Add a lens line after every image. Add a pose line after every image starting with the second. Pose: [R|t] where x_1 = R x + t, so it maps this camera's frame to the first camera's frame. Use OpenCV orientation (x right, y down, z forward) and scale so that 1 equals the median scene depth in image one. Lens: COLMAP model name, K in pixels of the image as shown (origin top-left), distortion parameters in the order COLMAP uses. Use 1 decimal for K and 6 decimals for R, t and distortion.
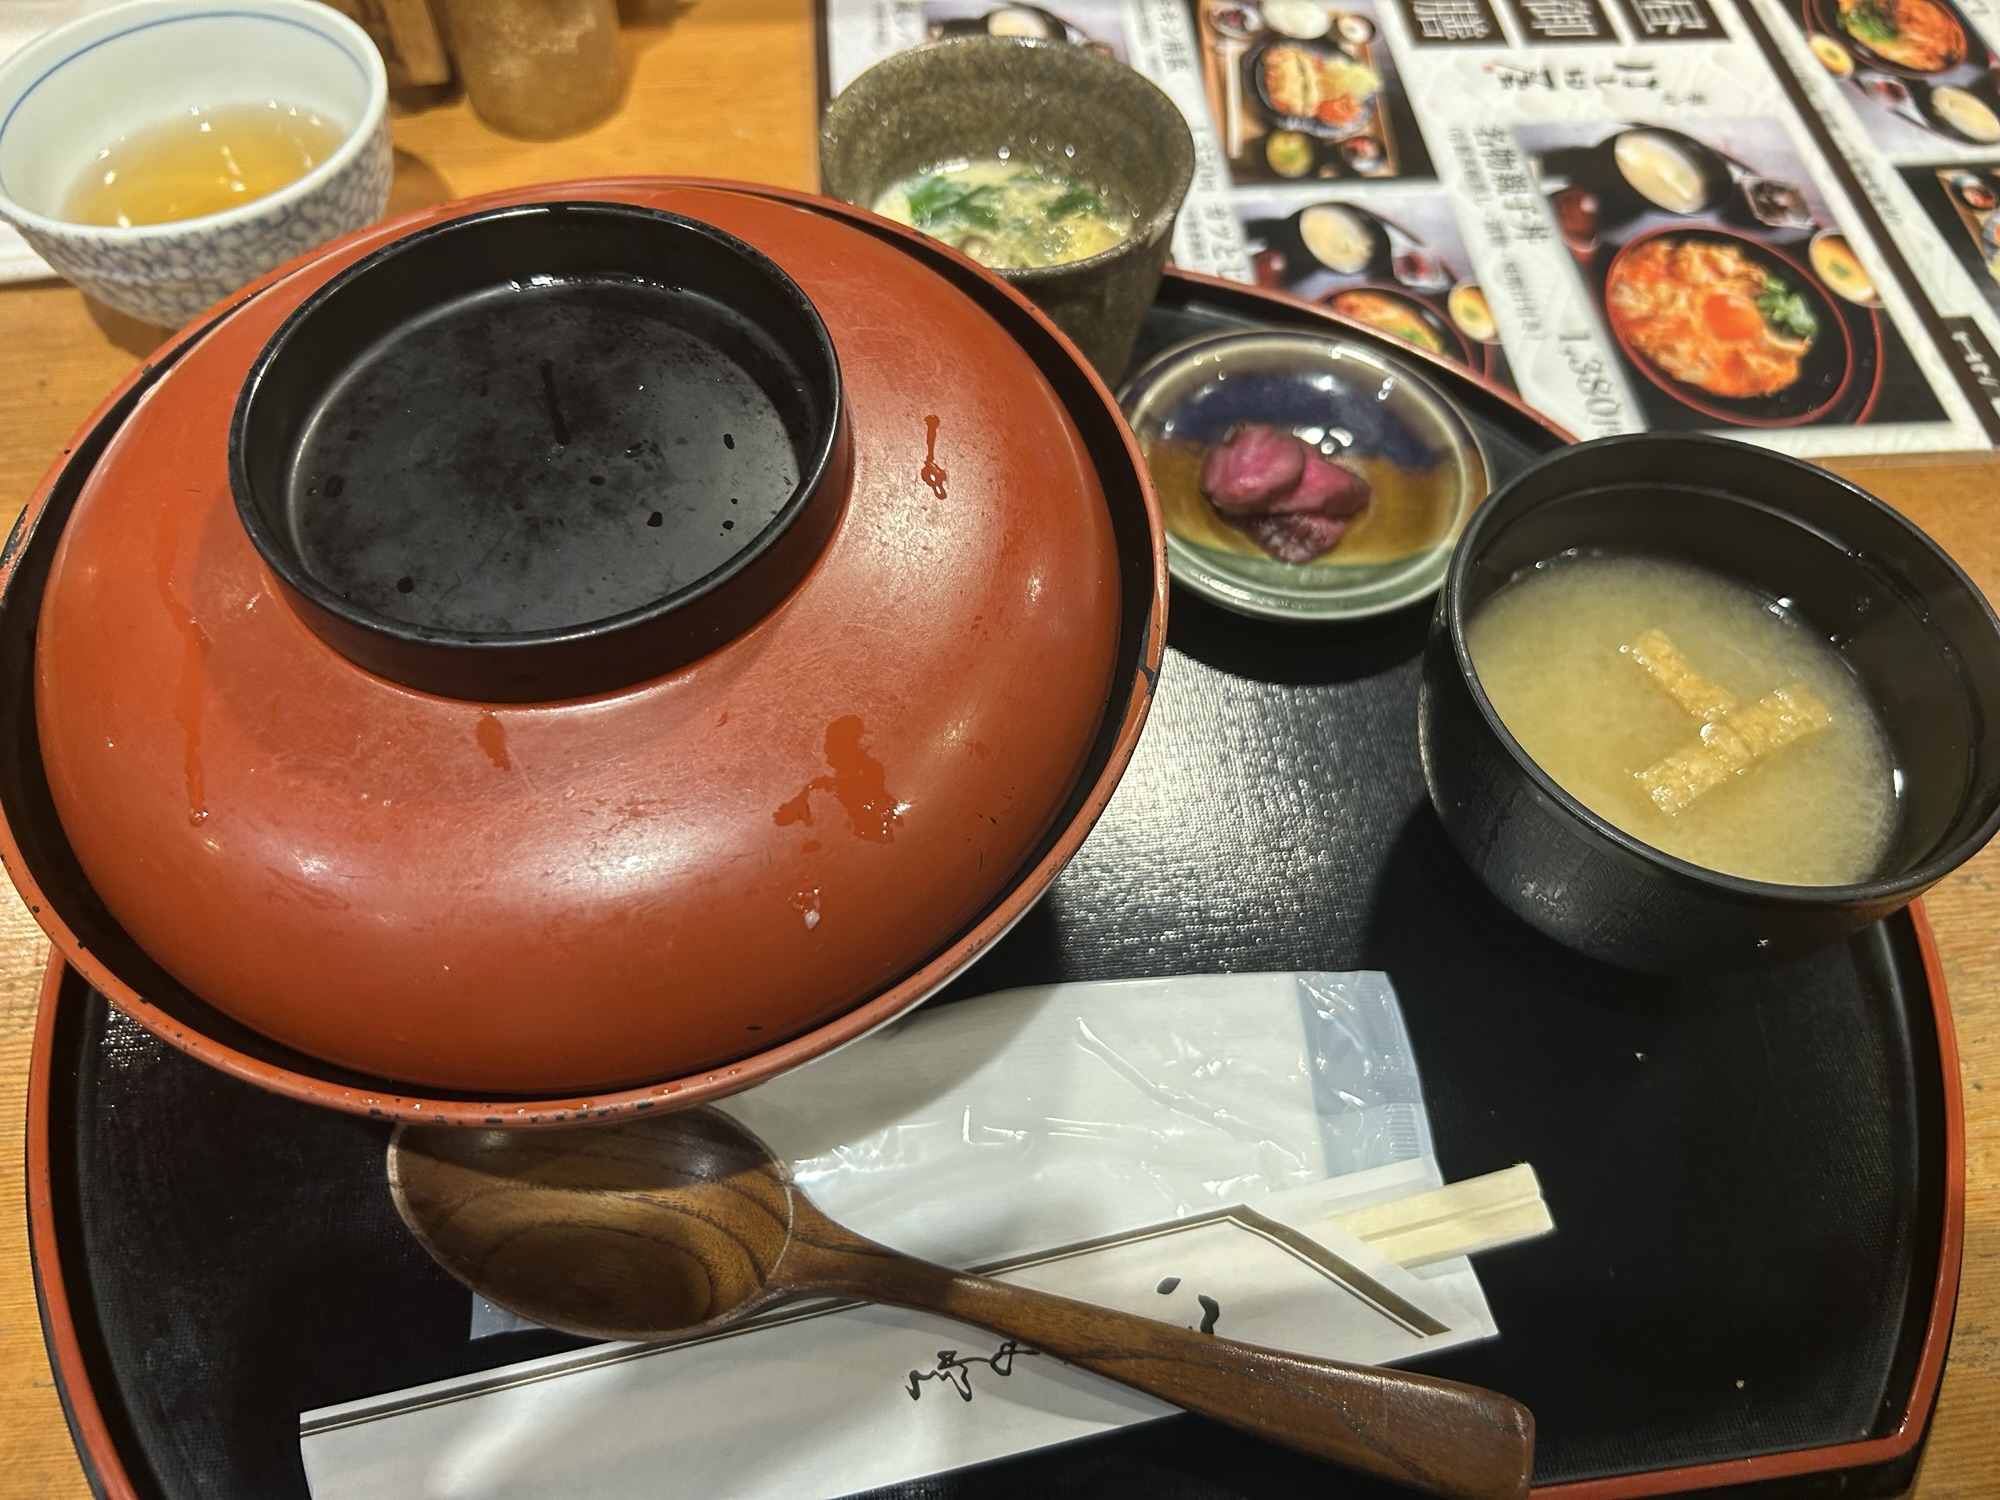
lens RADIAL K [[1500.4, 0, 1057.3], [0, 1500.4, 745.6], [0, 0, 1]] dist [-0.007784, 0.000928]
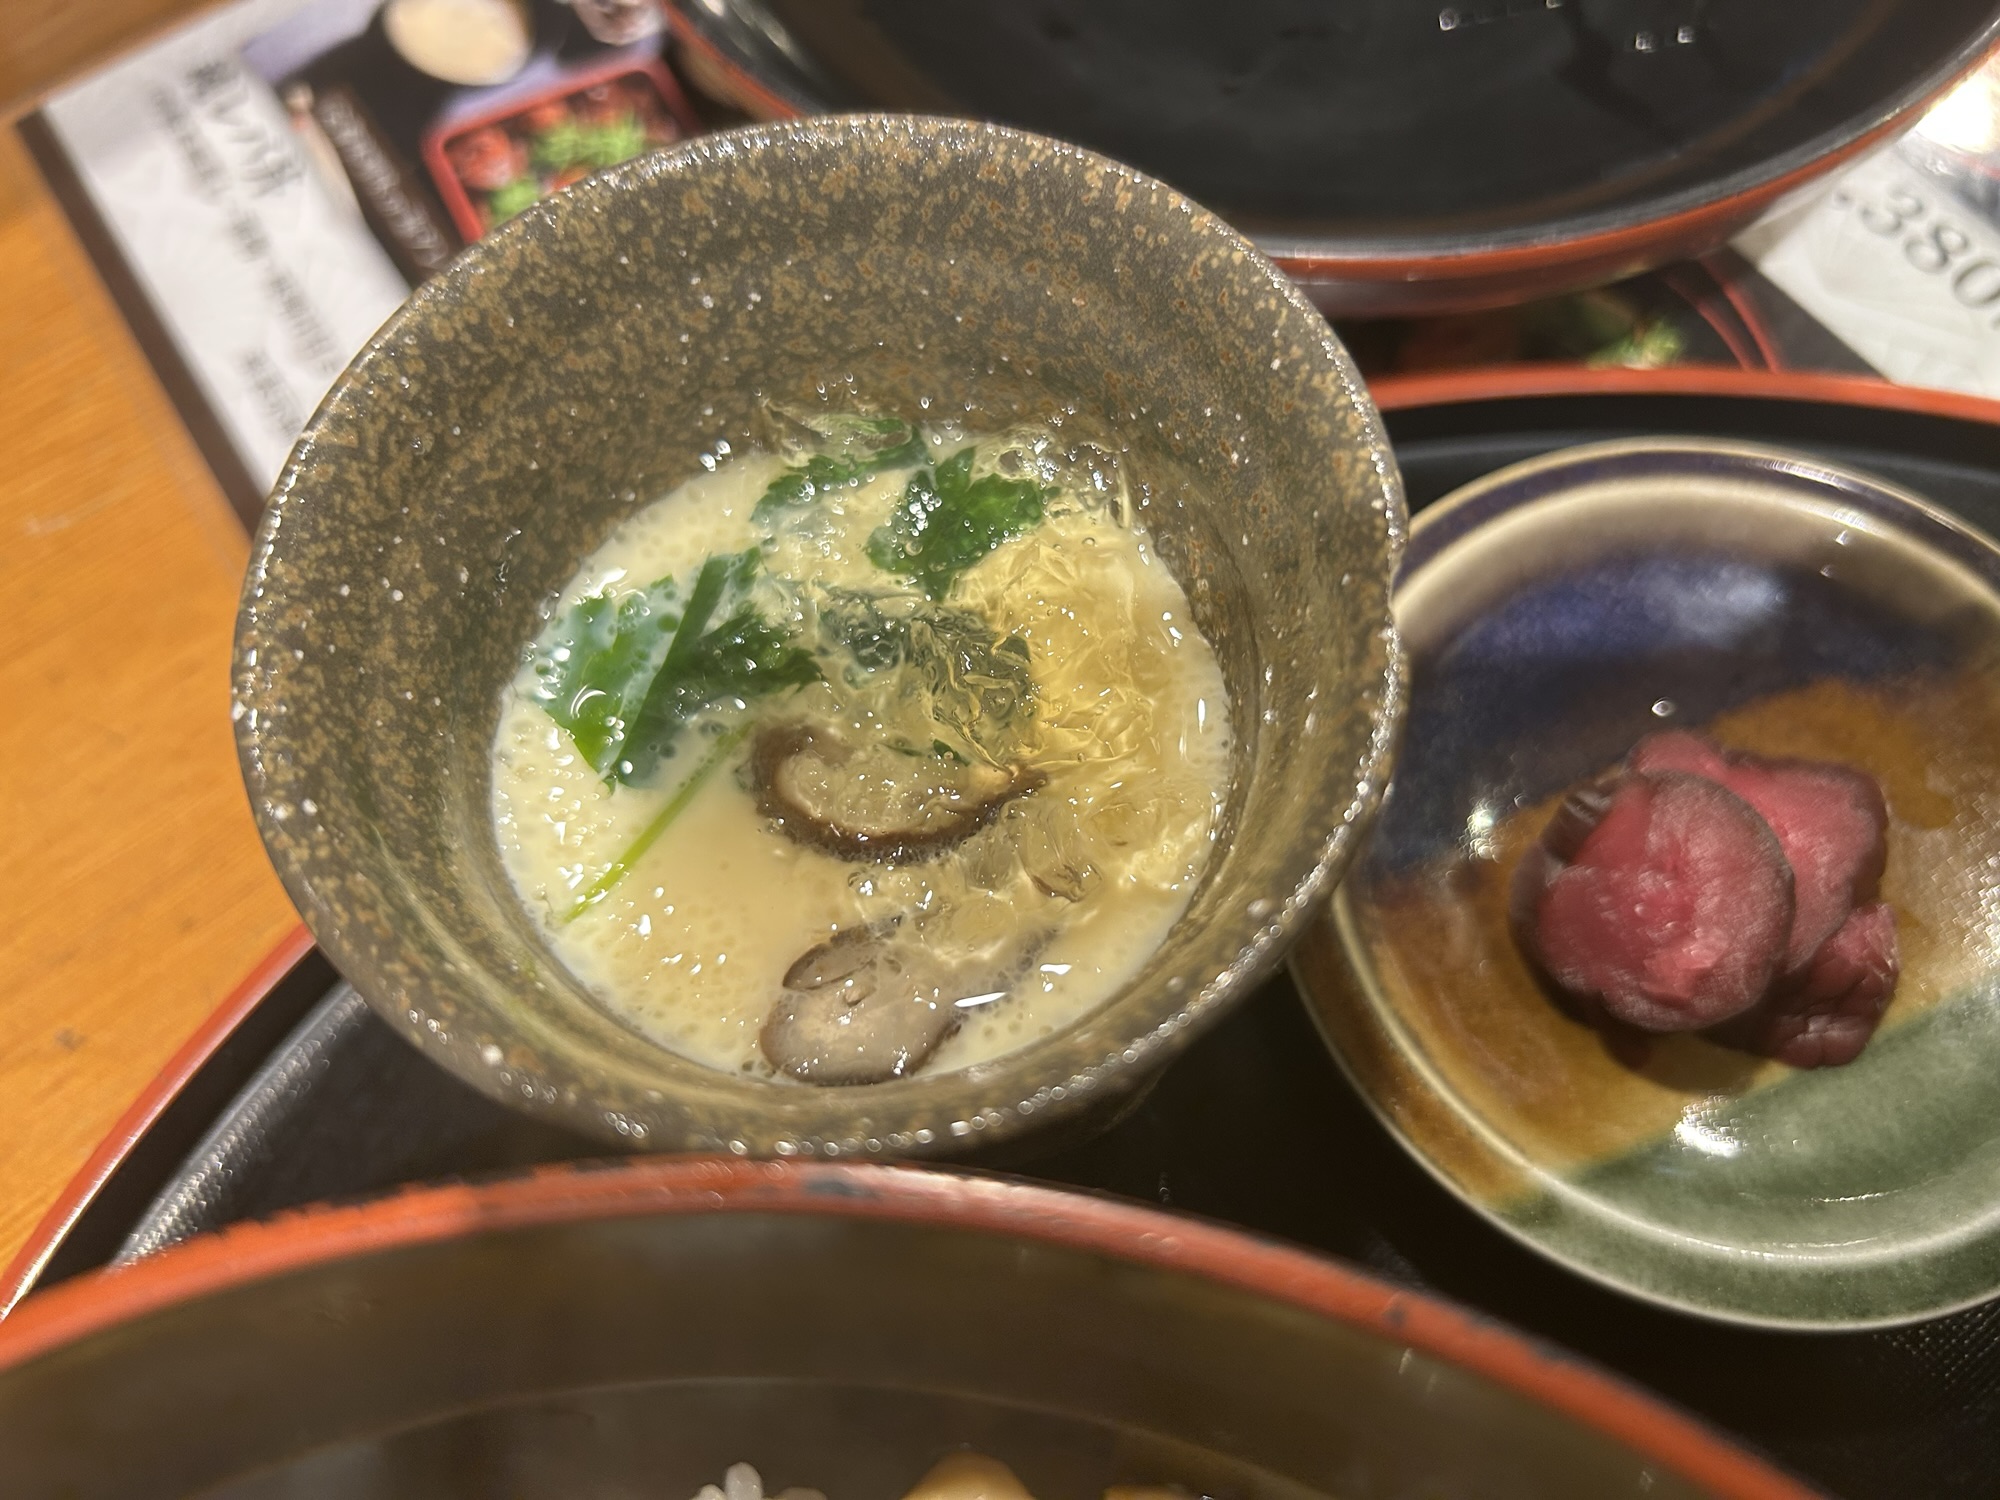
lens RADIAL K [[1526.0, 0, 1000.0], [0, 1526.0, 750.0], [0, 0, 1]] dist [0.057027, -0.123978]
pose [[0.870528, -0.482220, 0.098213, -0.045931], [0.462238, 0.869704, 0.173066, -0.370404], [-0.168873, -0.105261, 0.980001, 0.615624]]
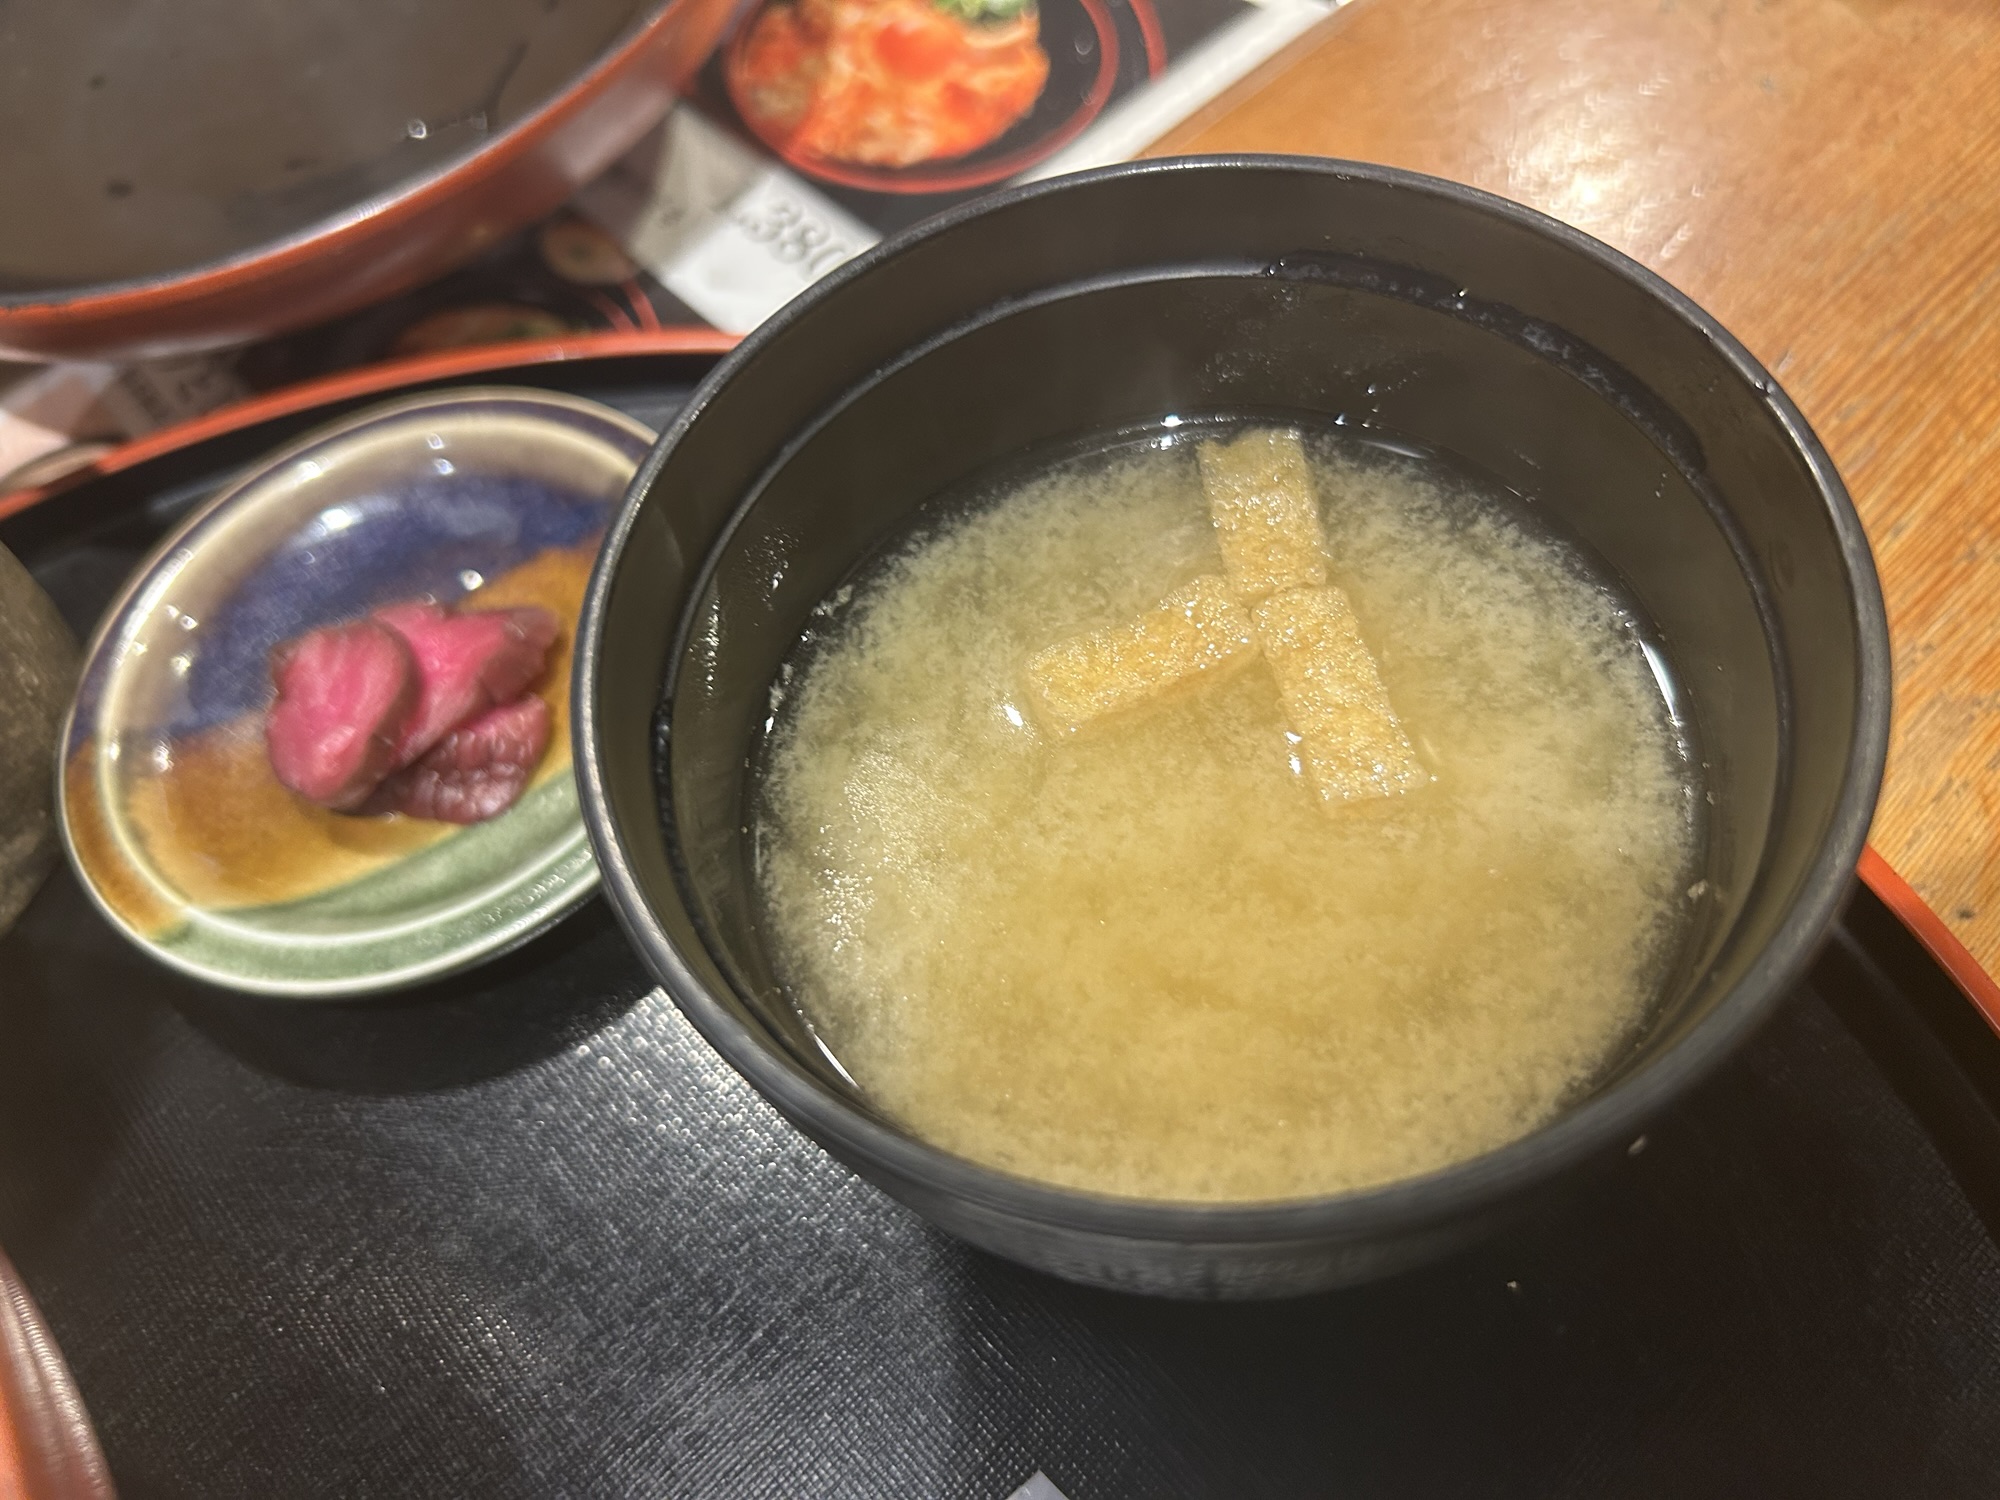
lens RADIAL K [[1526.0, 0, 1000.0], [0, 1526.0, 750.0], [0, 0, 1]] dist [0.057027, -0.123978]
pose [[0.792097, -0.586456, 0.169270, 0.216276], [0.584539, 0.808650, 0.066322, -0.068652], [-0.175775, 0.046411, 0.983336, 0.405171]]
